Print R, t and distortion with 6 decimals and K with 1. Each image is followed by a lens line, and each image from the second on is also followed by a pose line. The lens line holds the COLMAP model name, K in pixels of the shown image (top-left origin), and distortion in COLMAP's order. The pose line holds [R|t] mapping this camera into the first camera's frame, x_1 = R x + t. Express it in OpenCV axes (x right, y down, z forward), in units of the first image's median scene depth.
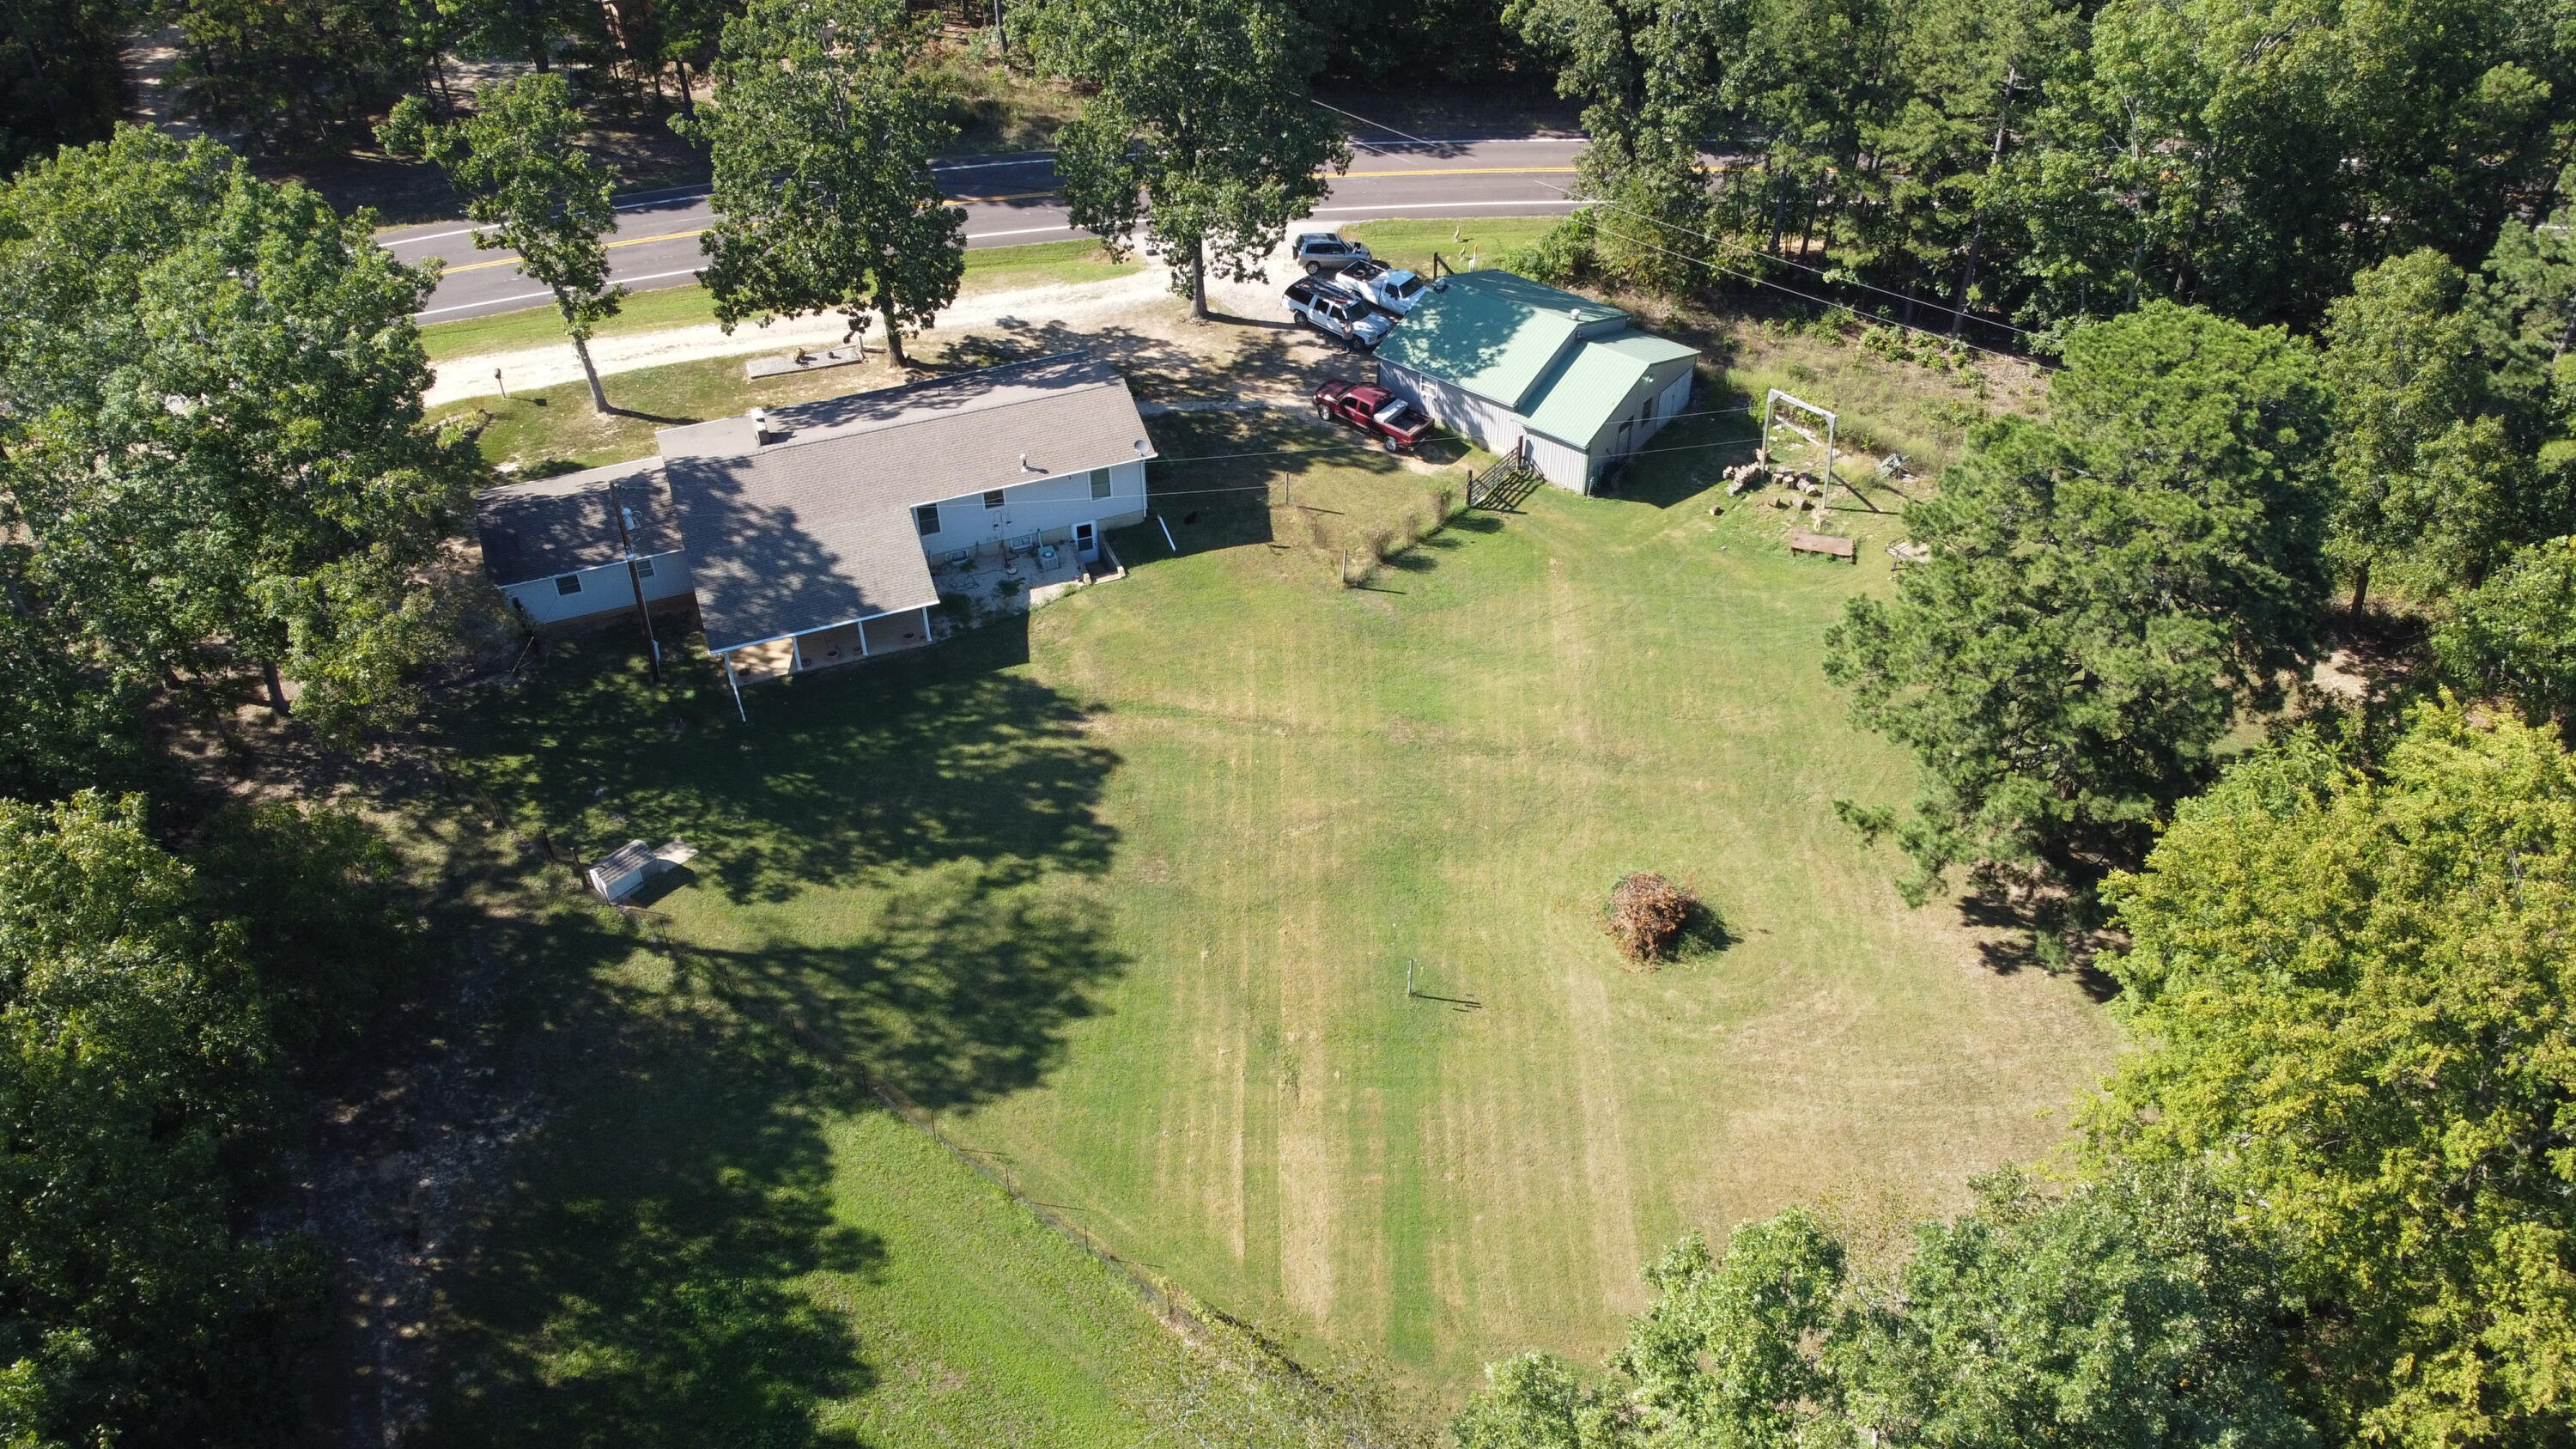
lens RADIAL K [[1902.5, 0, 1288.0], [0, 1902.5, 724.5], [0, 0, 1]] dist [-0.009531, -0.005296]
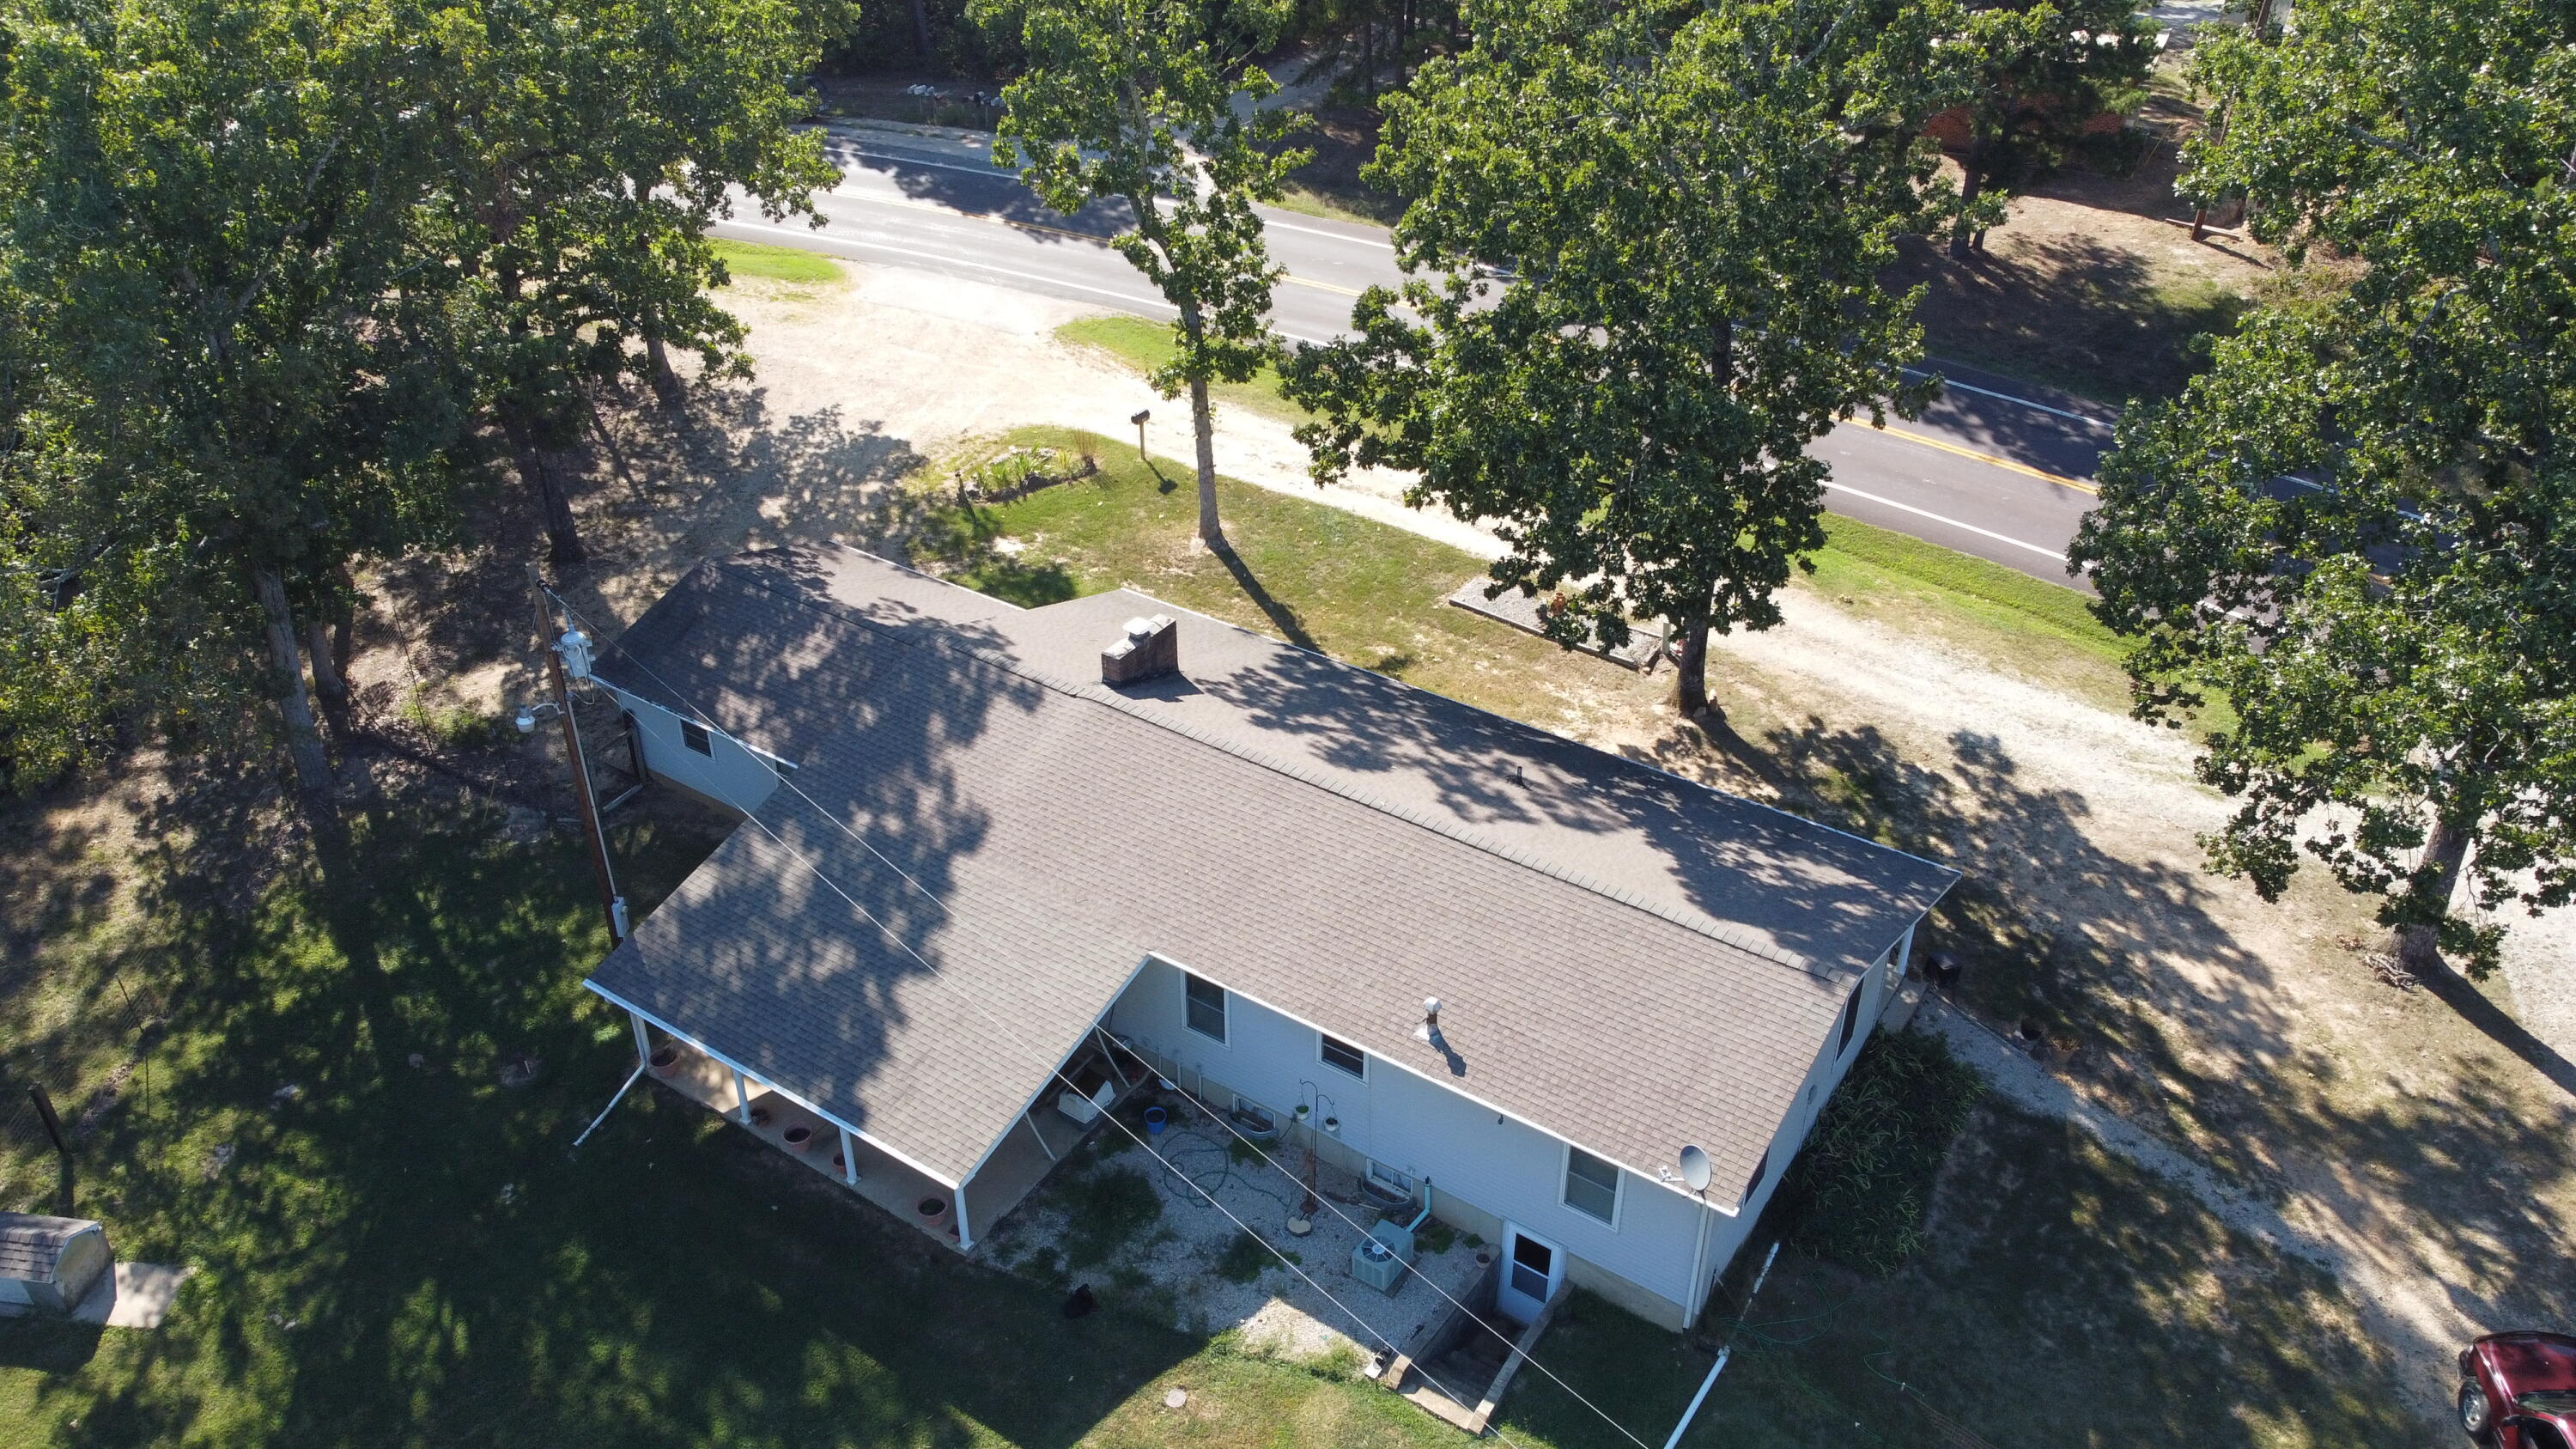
lens RADIAL K [[1957.9, 0, 1288.0], [0, 1957.9, 724.5], [0, 0, 1]] dist [-0.003812, 0.004899]
pose [[0.584681, 0.448982, -0.675695, 0.075244], [-0.535335, 0.839337, 0.094492, -0.189370], [0.609561, 0.306476, 0.731101, 0.615173]]
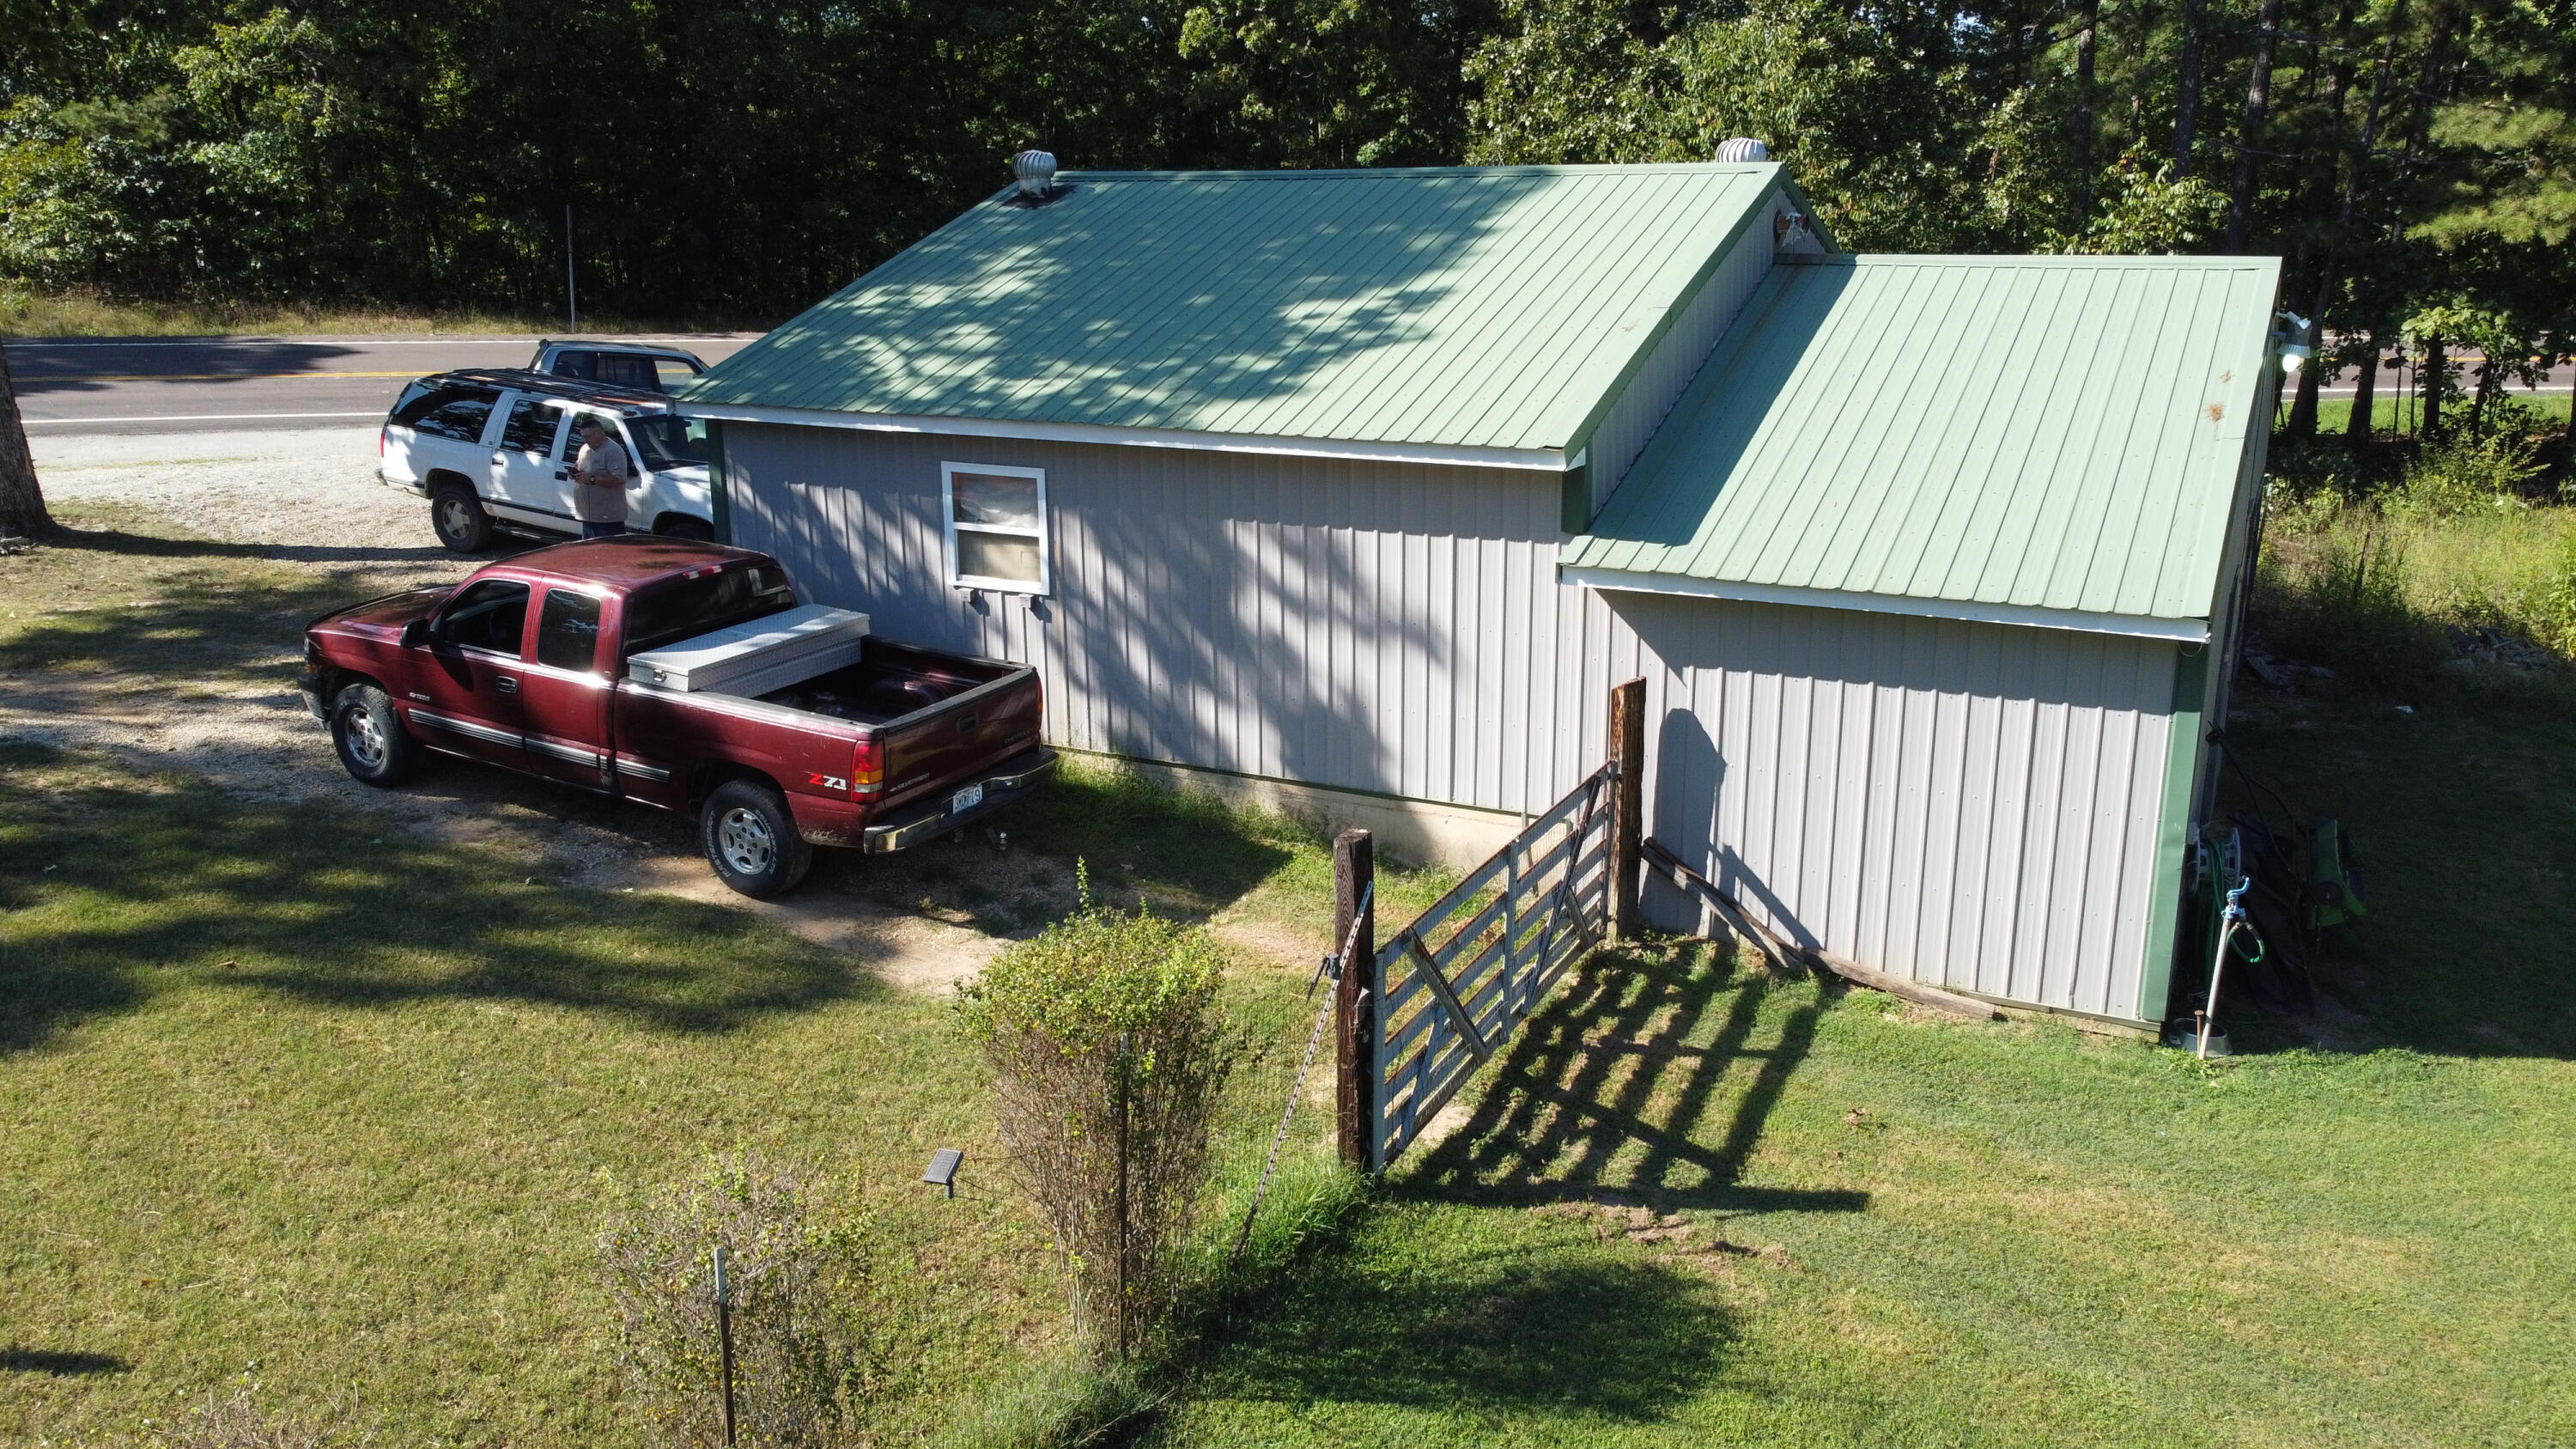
lens RADIAL K [[1902.5, 0, 1288.0], [0, 1902.5, 724.5], [0, 0, 1]] dist [-0.009531, -0.005296]
pose [[0.982421, -0.027799, 0.184599, 0.068066], [0.107208, 0.893542, -0.435992, -0.087223], [-0.152827, 0.448118, 0.880814, 0.864057]]
